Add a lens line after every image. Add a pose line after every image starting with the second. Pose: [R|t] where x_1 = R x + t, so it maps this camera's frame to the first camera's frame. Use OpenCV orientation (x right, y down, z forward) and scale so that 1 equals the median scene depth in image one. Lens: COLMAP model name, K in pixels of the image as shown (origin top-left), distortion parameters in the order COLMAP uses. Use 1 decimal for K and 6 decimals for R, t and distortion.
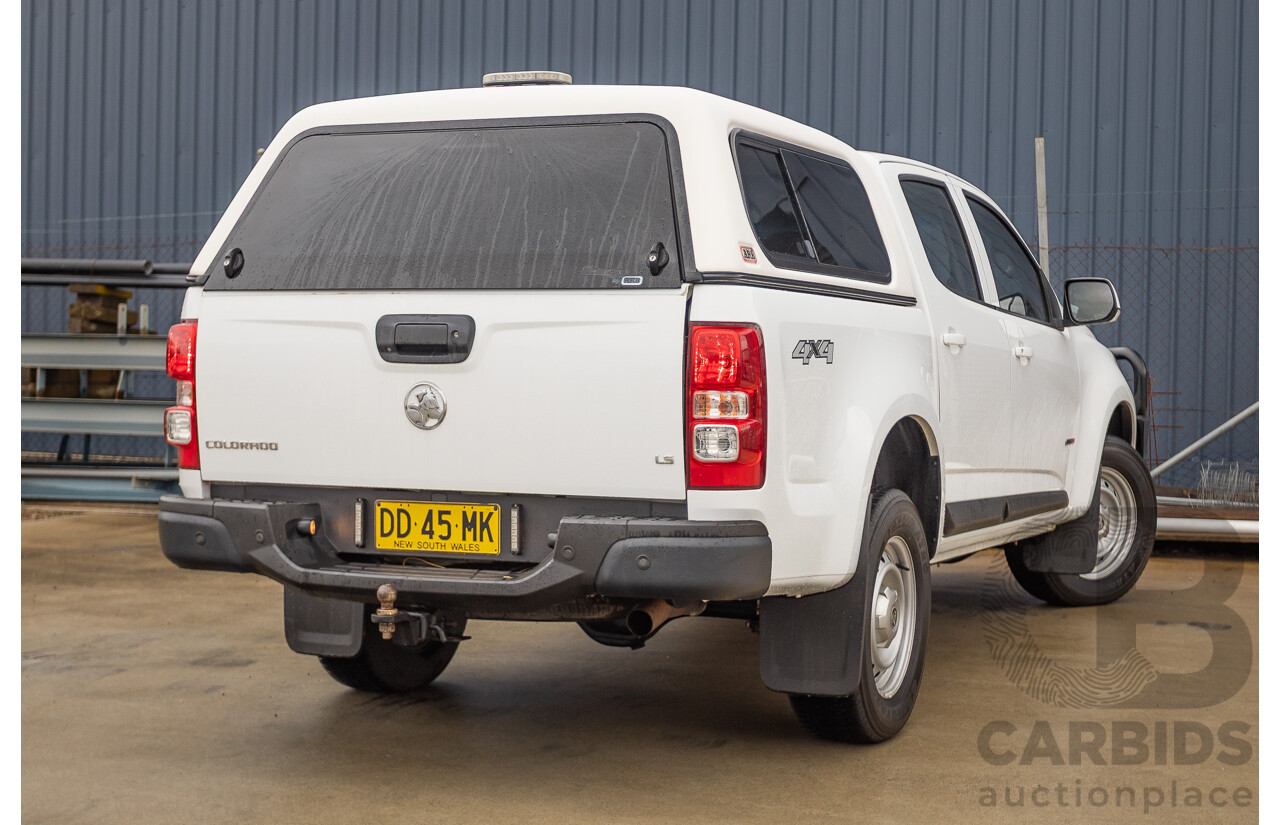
lens RADIAL K [[2171.2, 0, 612.5], [0, 2171.2, 410.7], [0, 0, 1]] dist [-0.036389, -0.012330]
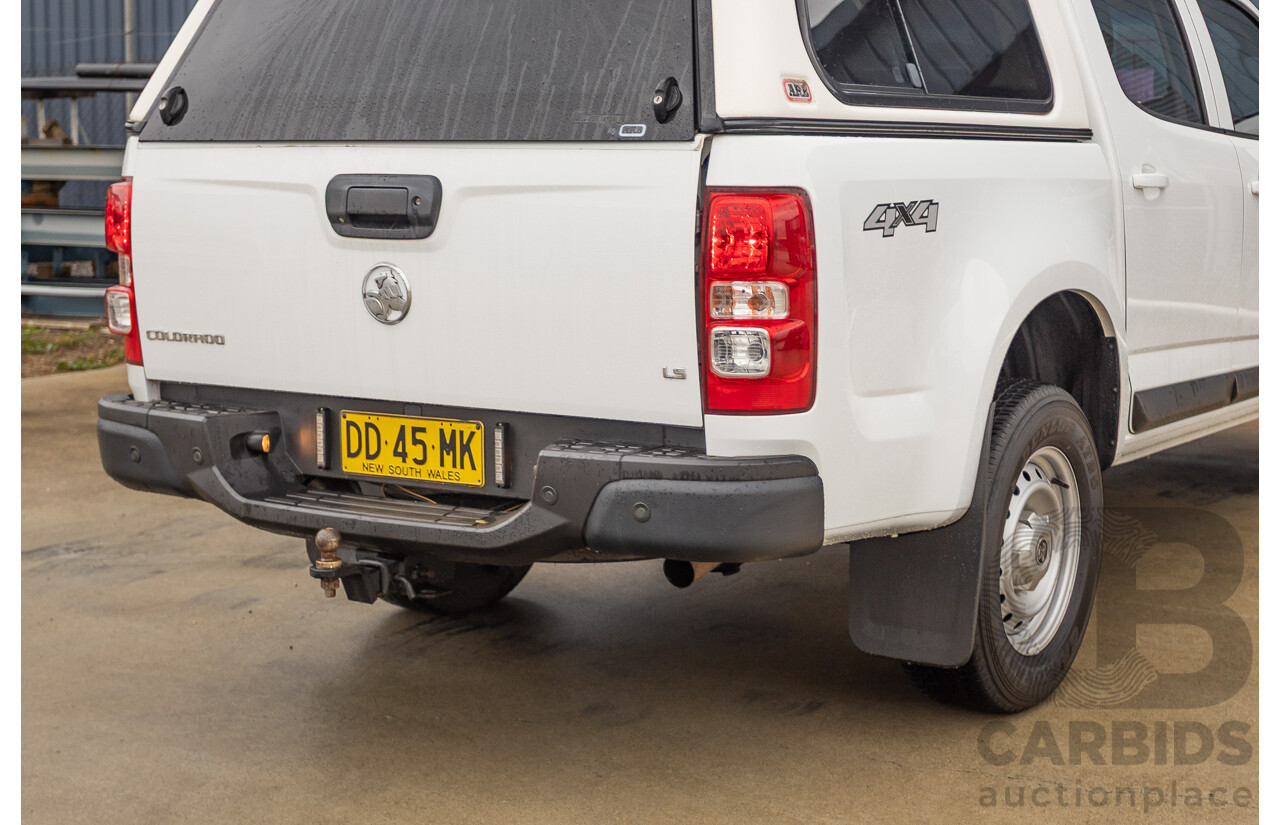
lens RADIAL K [[2171.2, 0, 612.5], [0, 2171.2, 410.7], [0, 0, 1]] dist [-0.036389, -0.012330]
pose [[0.986396, 0.009256, -0.164126, 0.118277], [0.007432, 0.994882, 0.100770, -0.037525], [0.164219, -0.100619, 0.981279, 0.251791]]
